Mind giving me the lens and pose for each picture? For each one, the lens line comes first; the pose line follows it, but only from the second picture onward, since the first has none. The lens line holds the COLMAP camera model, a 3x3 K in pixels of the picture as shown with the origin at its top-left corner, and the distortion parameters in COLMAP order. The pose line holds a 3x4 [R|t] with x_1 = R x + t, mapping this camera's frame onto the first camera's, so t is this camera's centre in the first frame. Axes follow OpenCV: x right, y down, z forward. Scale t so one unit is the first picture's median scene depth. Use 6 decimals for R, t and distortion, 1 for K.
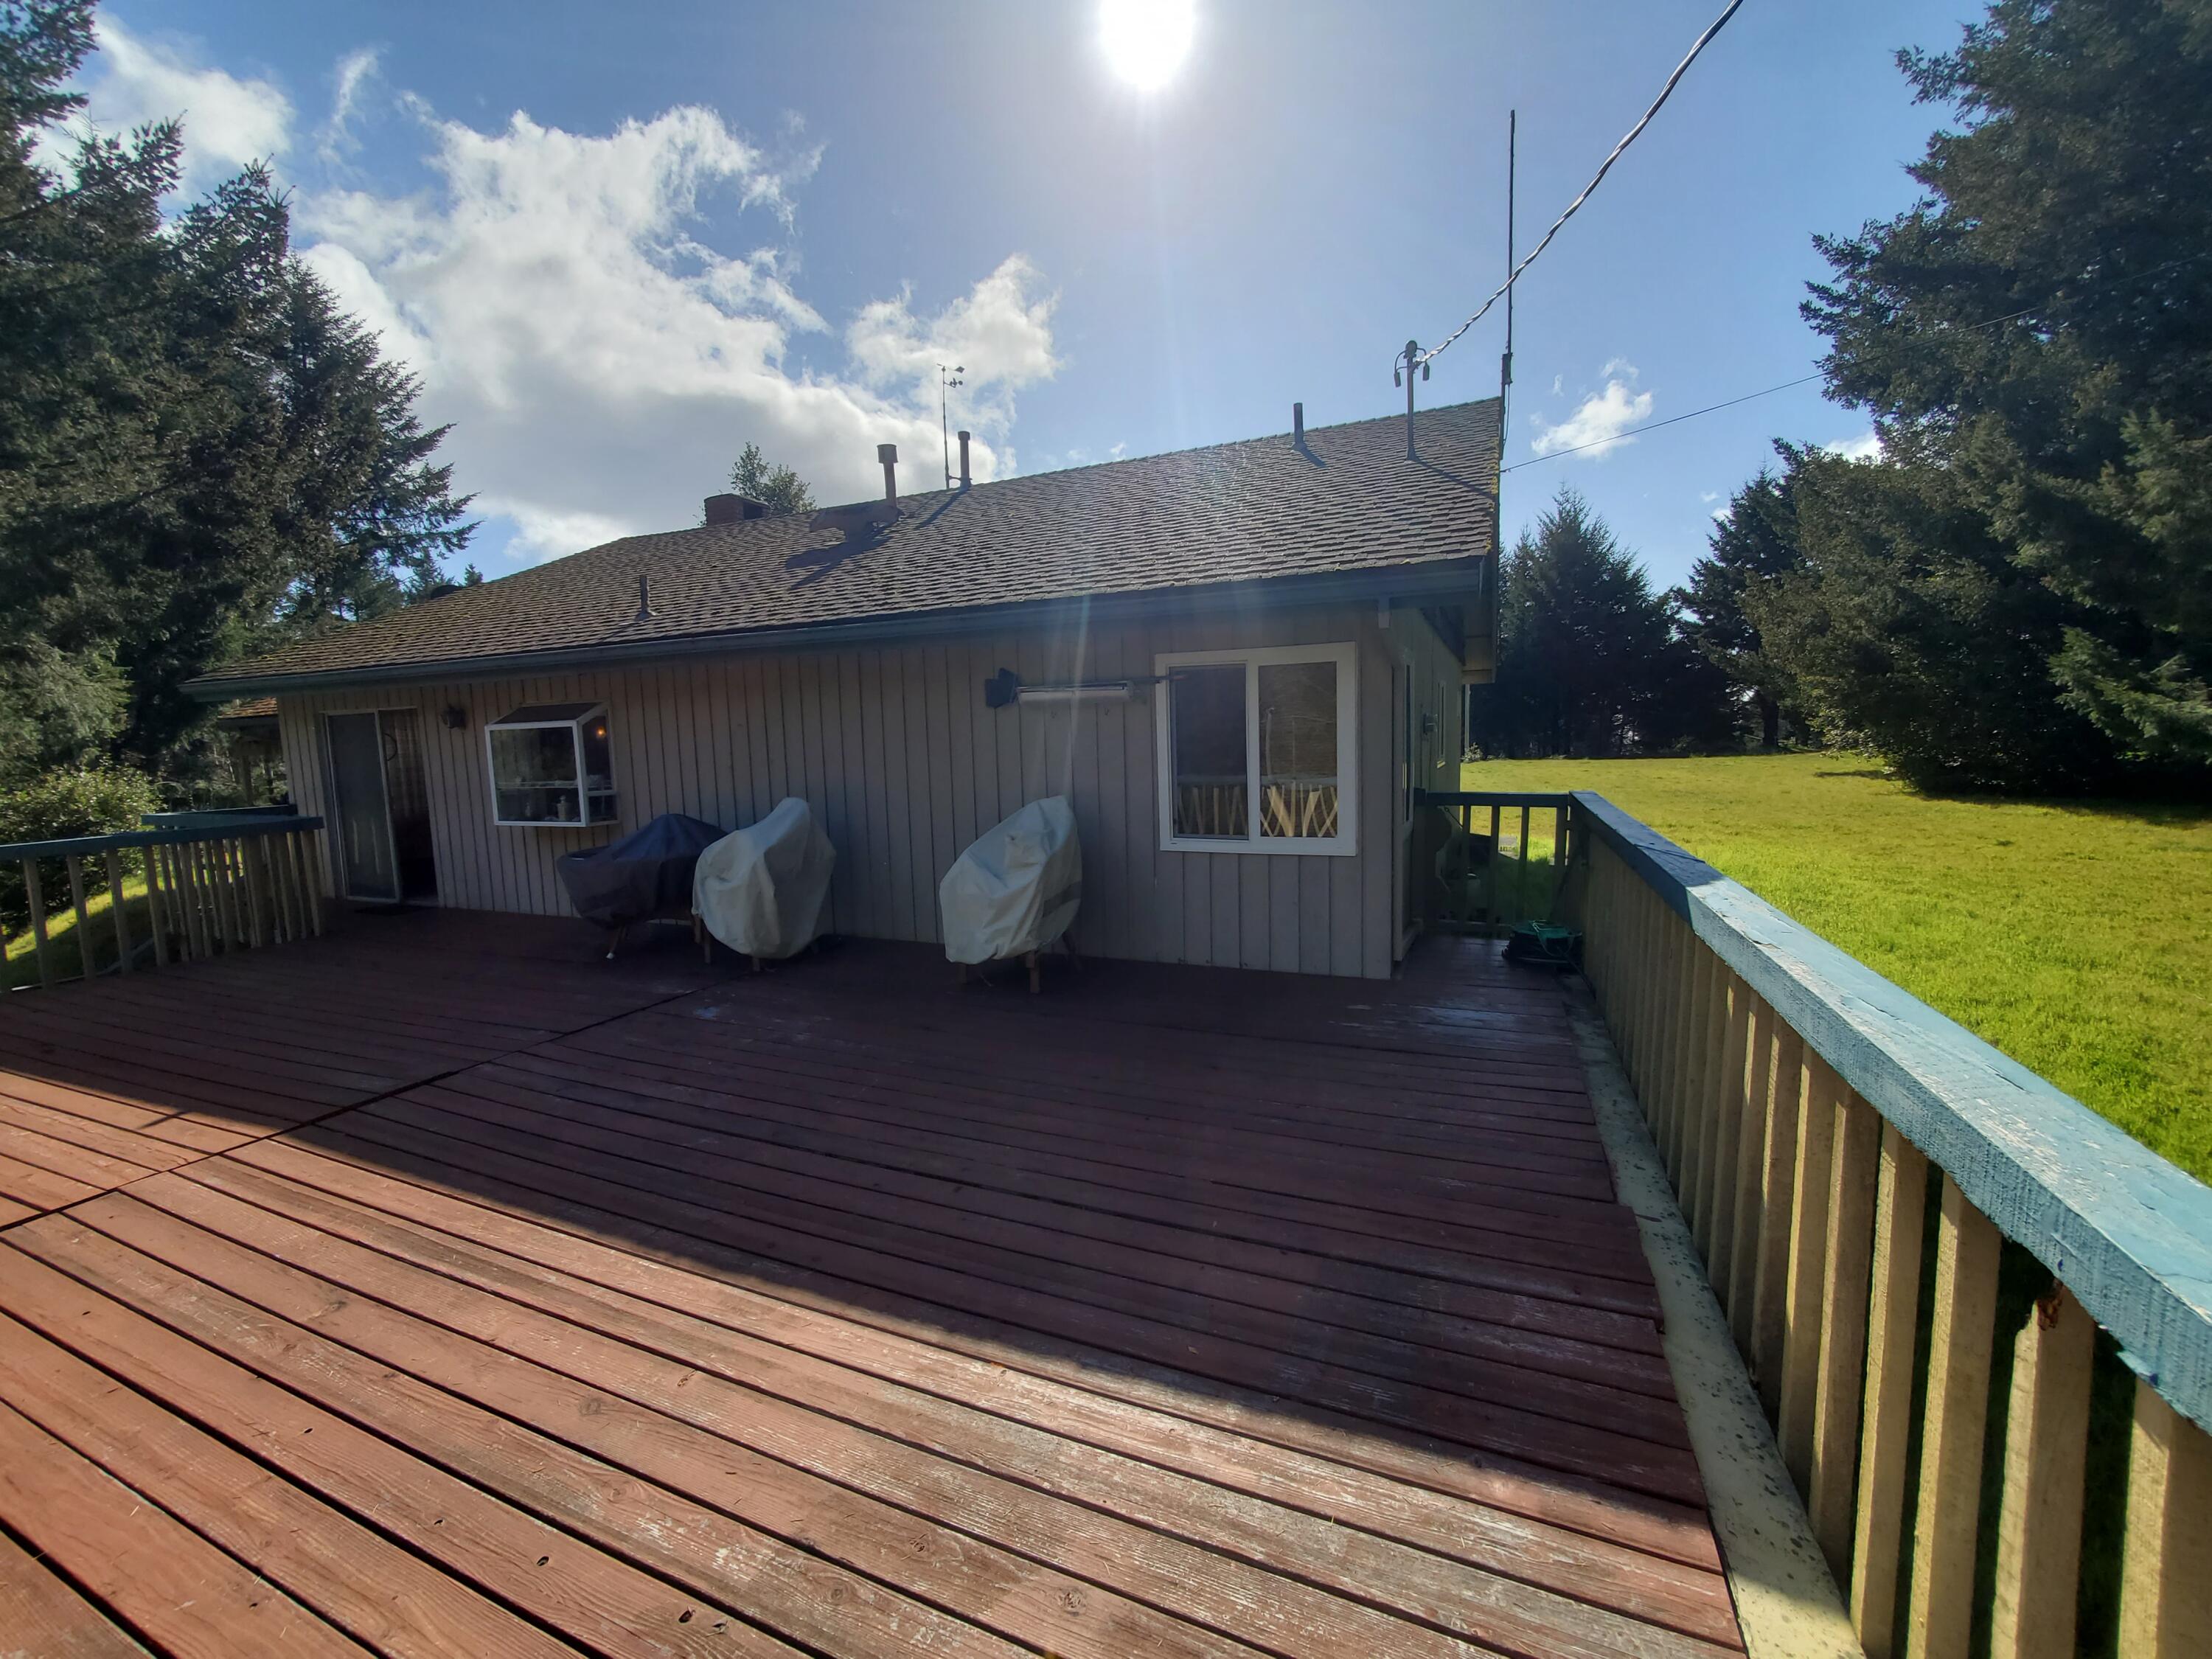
lens RADIAL K [[877.9, 0, 1089.3], [0, 877.9, 836.6], [0, 0, 1]] dist [0.002210, 0.000992]
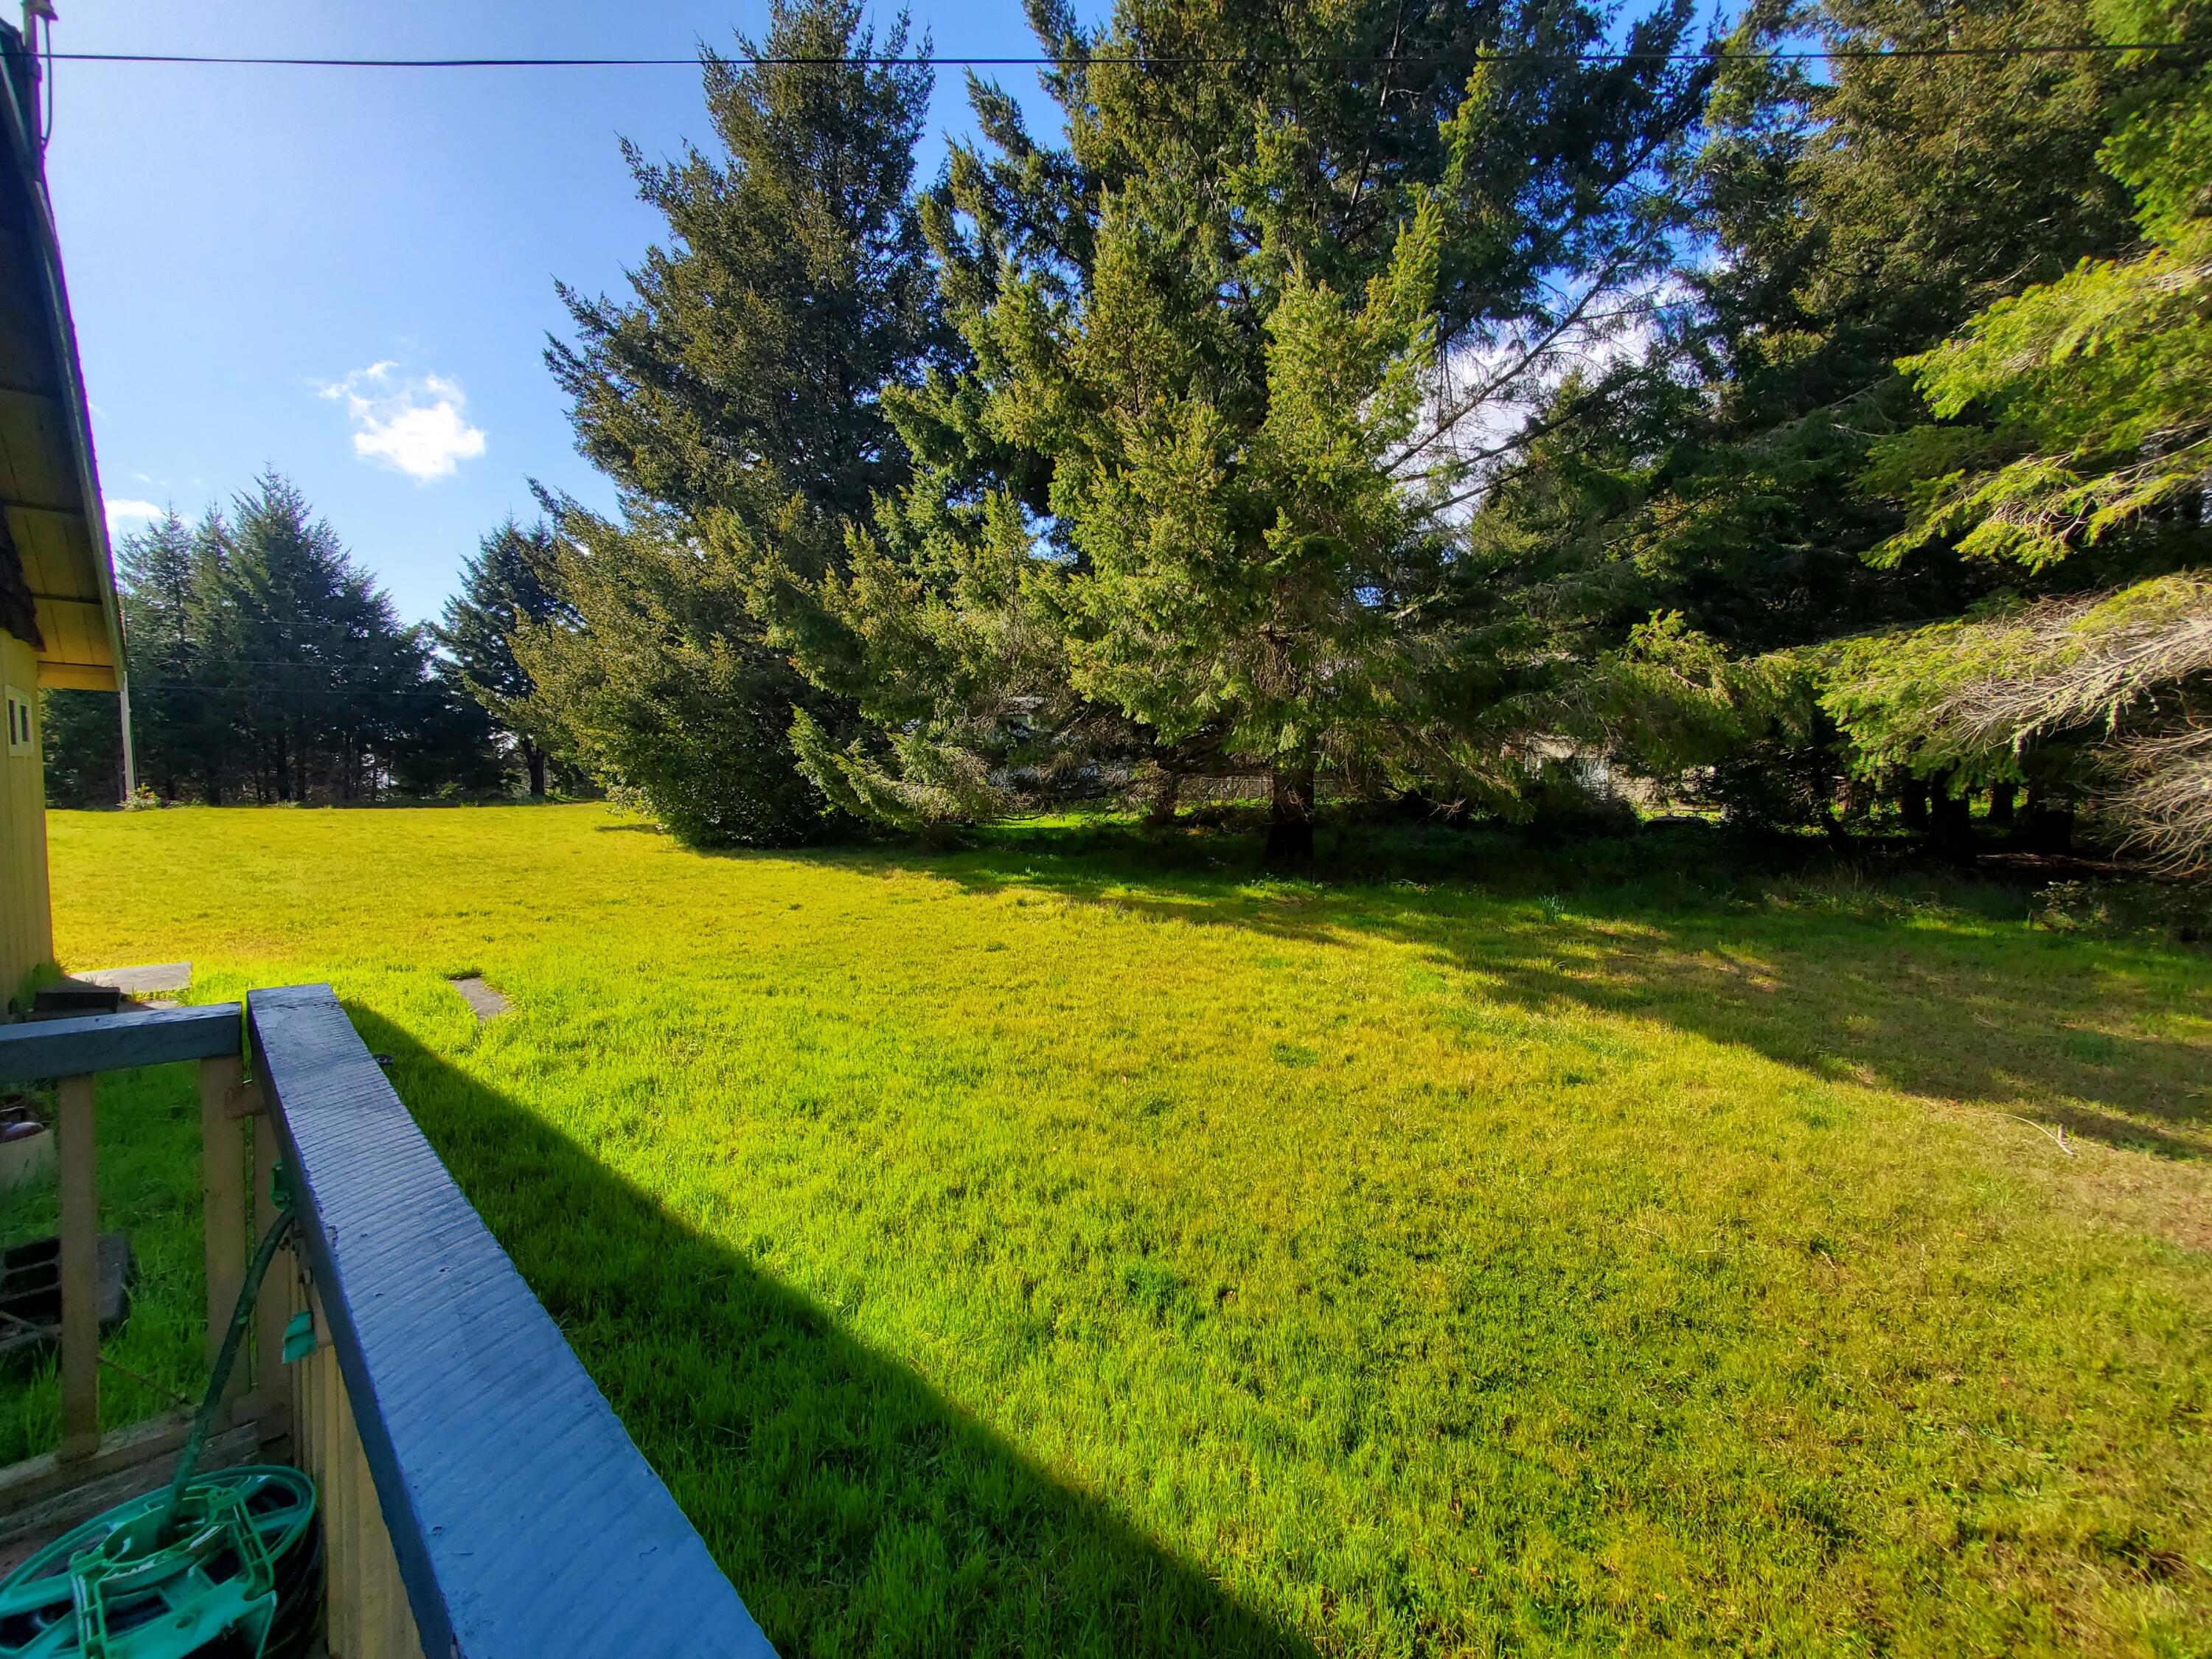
lens RADIAL K [[877.9, 0, 1093.1], [0, 877.9, 829.9], [0, 0, 1]] dist [0.002210, 0.000992]
pose [[0.336732, -0.021332, 0.941359, 0.091259], [0.076189, 0.997083, -0.004659, -0.024172], [-0.938513, 0.073290, 0.337375, 0.154699]]
